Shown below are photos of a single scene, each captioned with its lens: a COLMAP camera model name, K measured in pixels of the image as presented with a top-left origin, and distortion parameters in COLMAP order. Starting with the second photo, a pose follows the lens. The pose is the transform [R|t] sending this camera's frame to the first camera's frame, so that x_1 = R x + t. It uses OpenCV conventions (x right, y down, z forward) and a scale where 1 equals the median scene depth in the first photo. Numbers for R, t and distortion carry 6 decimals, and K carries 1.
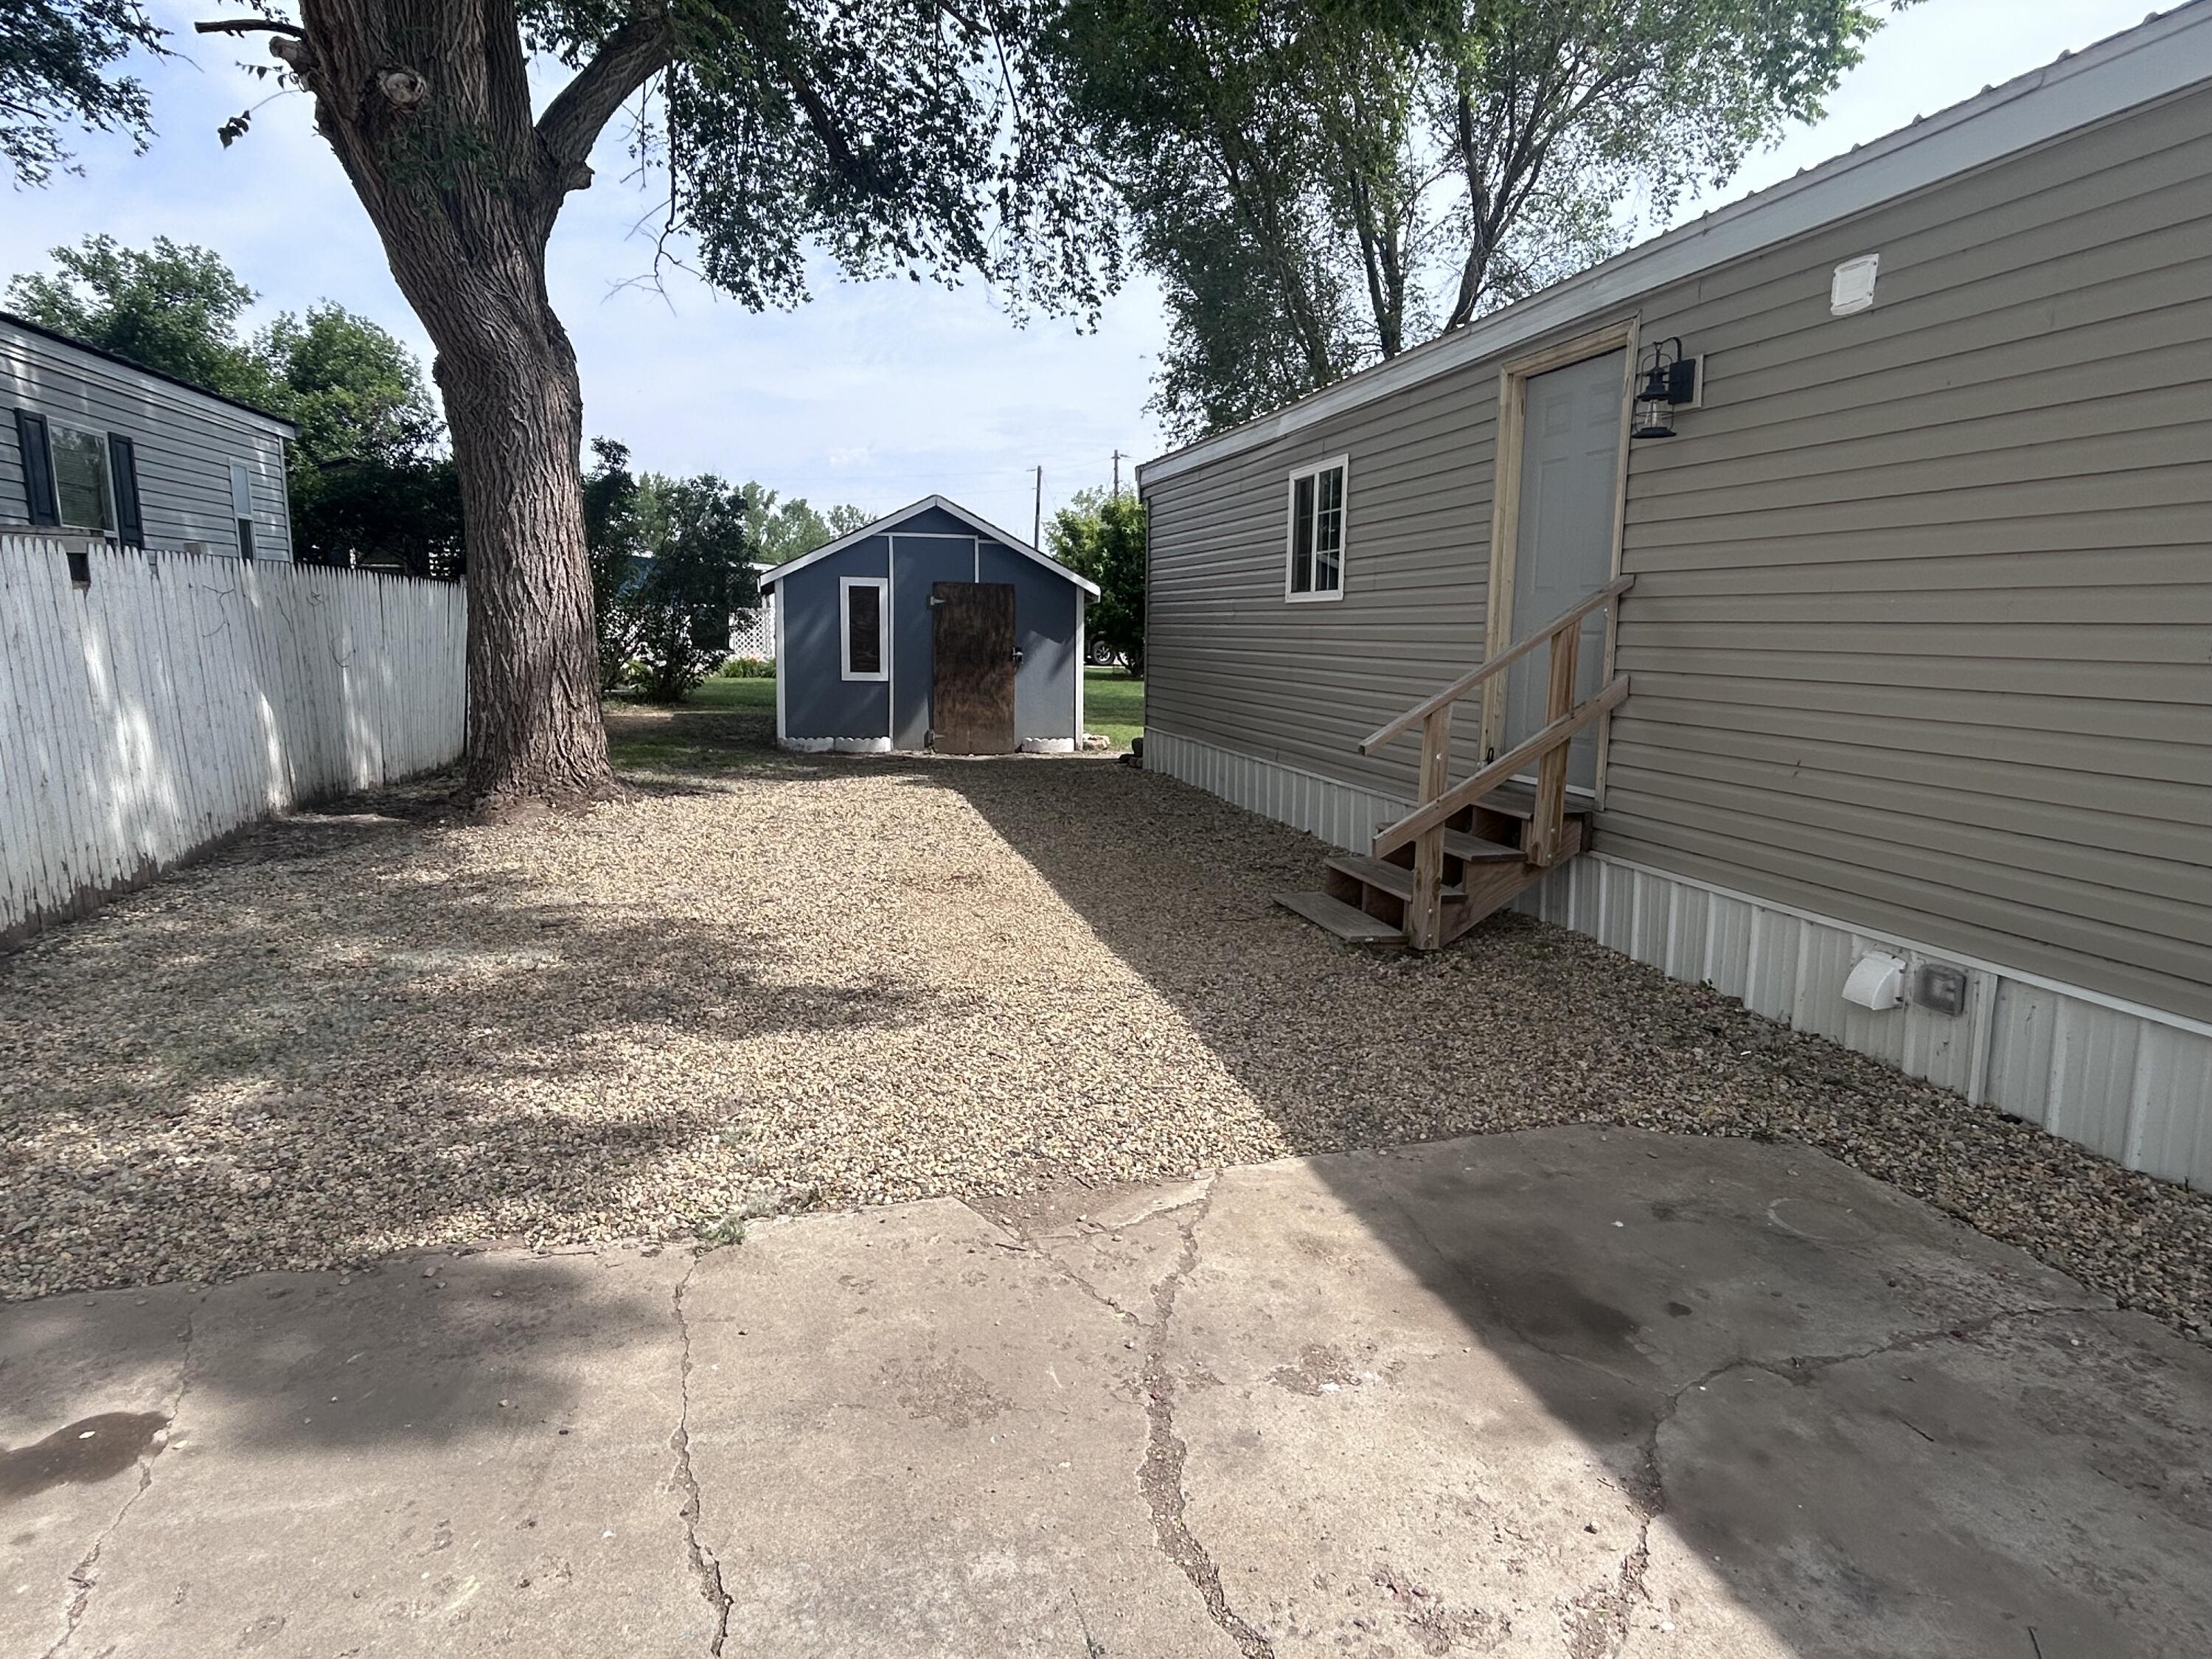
lens RADIAL K [[1292.9, 0, 1106.0], [0, 1292.9, 829.5], [0, 0, 1]] dist [-0.000336, 0.000492]
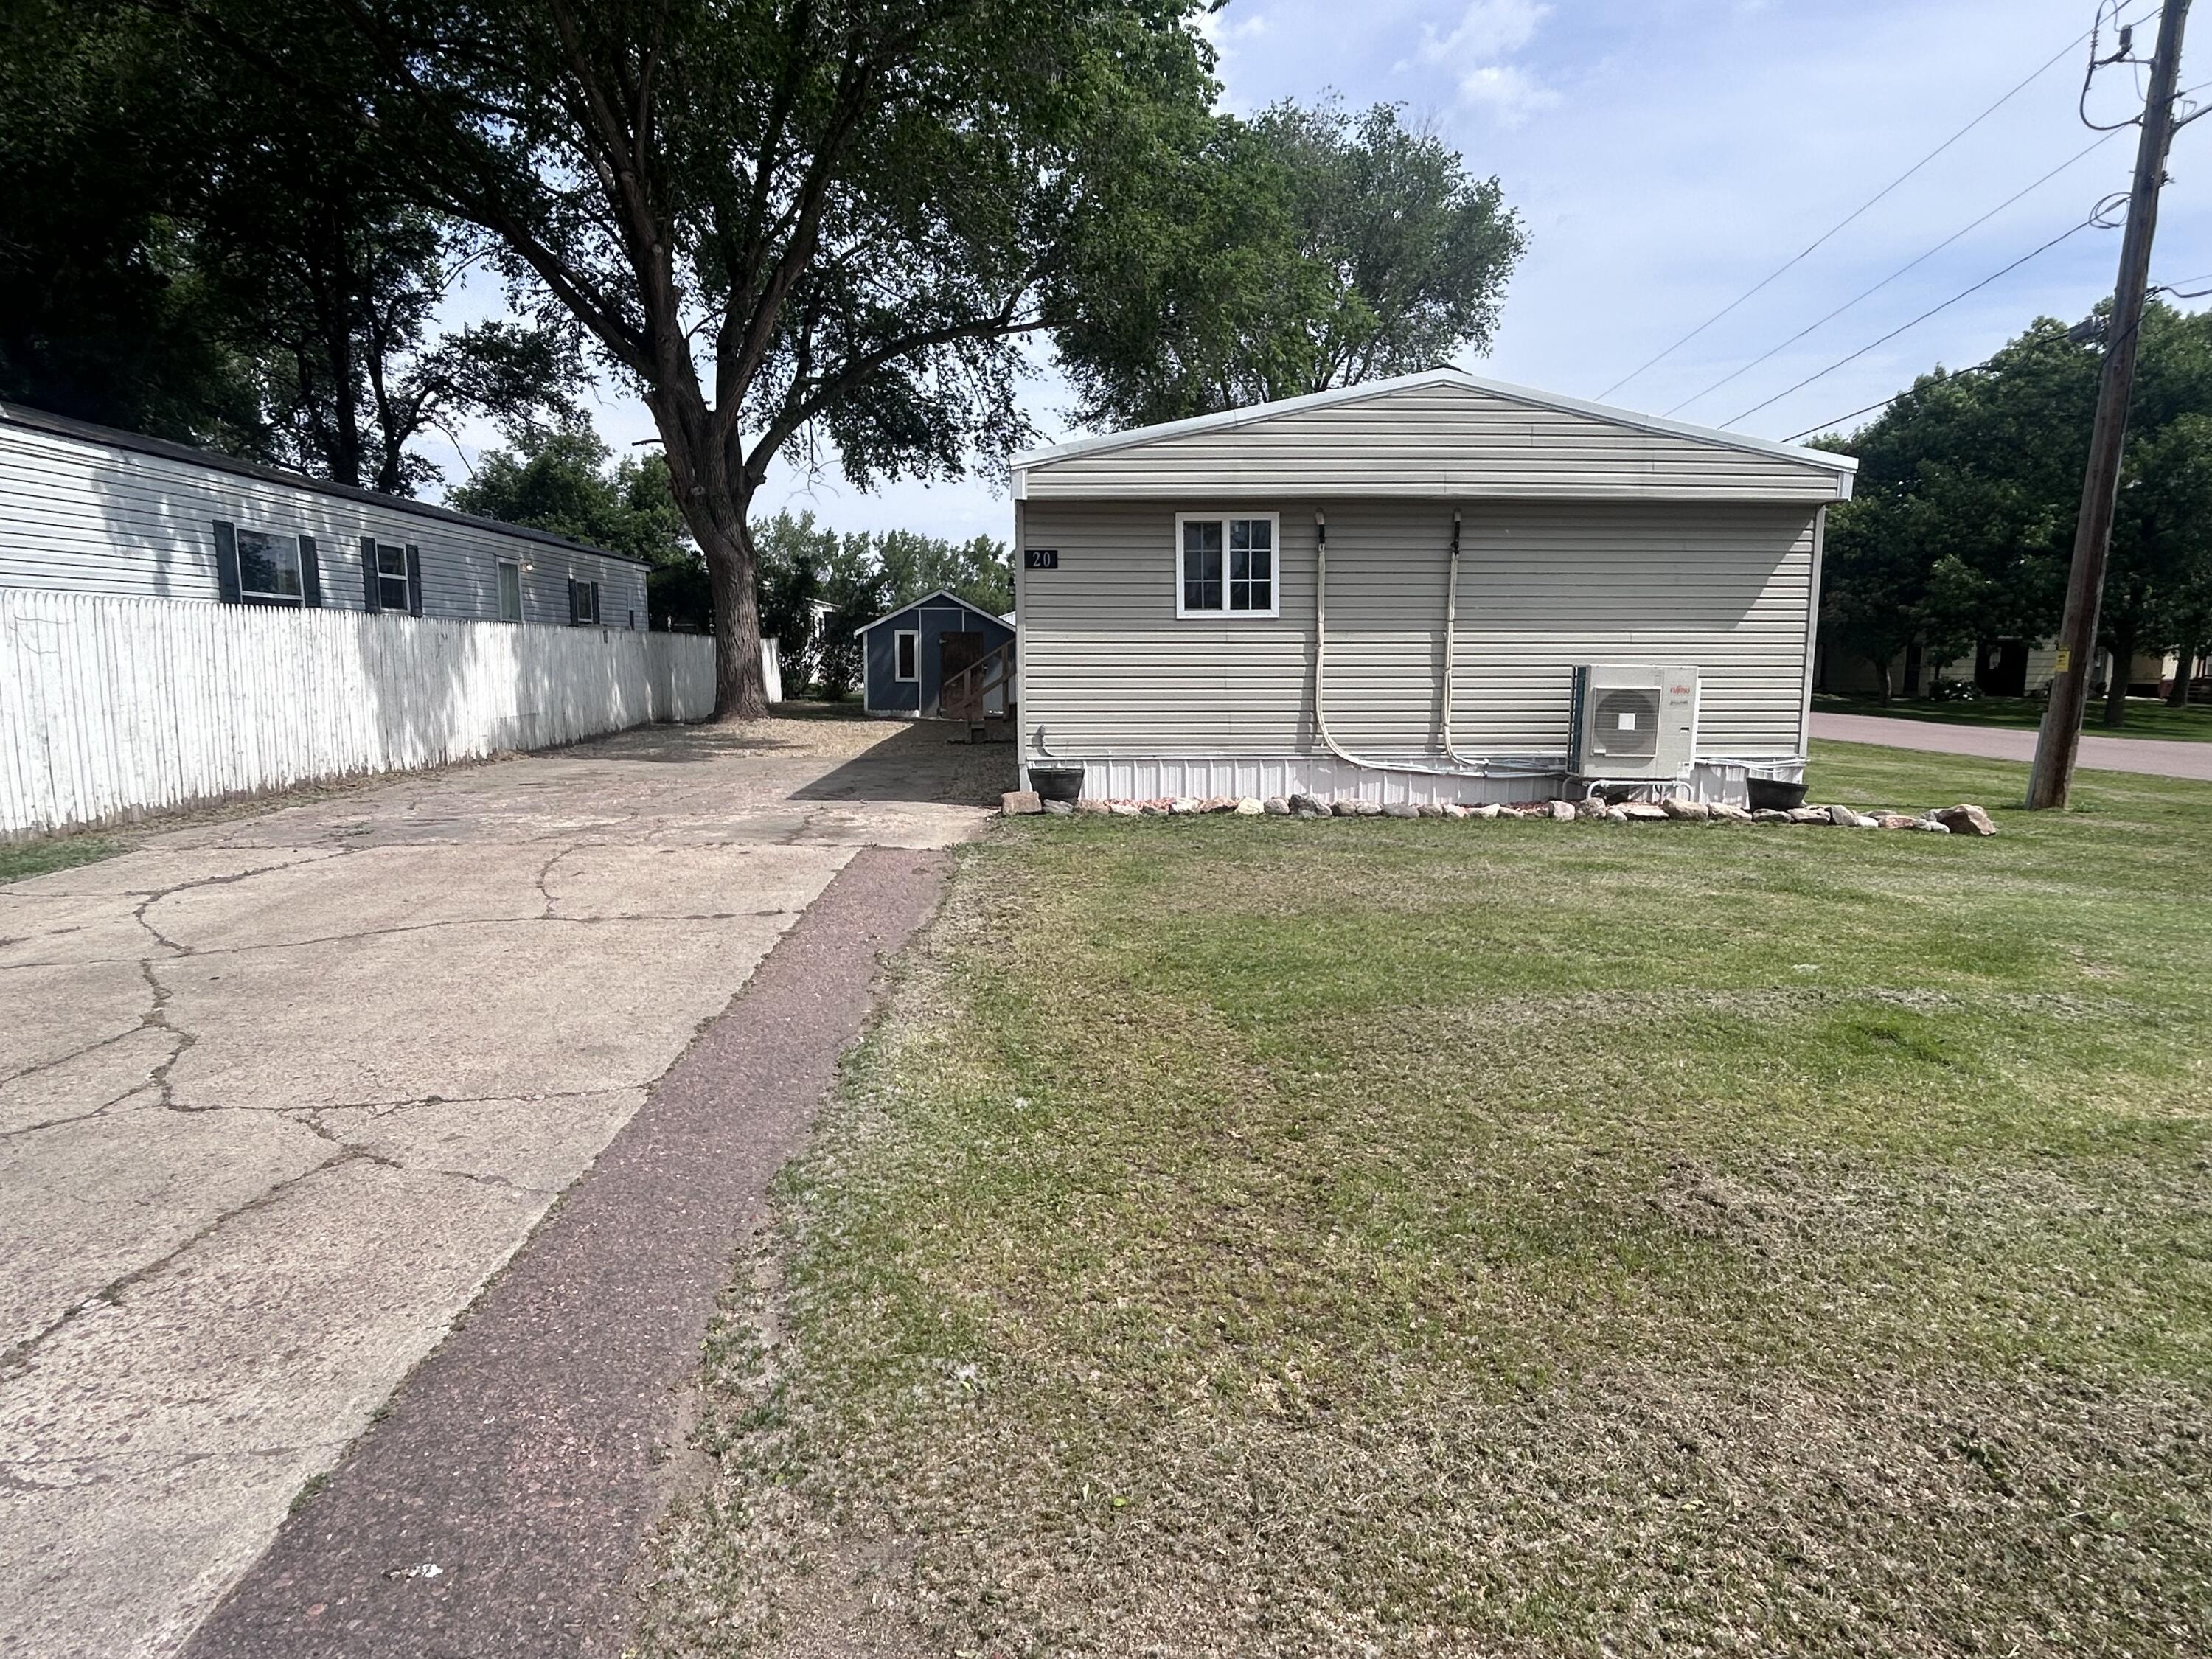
lens RADIAL K [[1292.9, 0, 1106.0], [0, 1292.9, 829.5], [0, 0, 1]] dist [-0.000336, 0.000492]
pose [[0.982522, 0.017332, -0.185339, 0.494148], [-0.022403, 0.999429, -0.025302, 0.158100], [0.184795, 0.029012, 0.982349, -0.903503]]
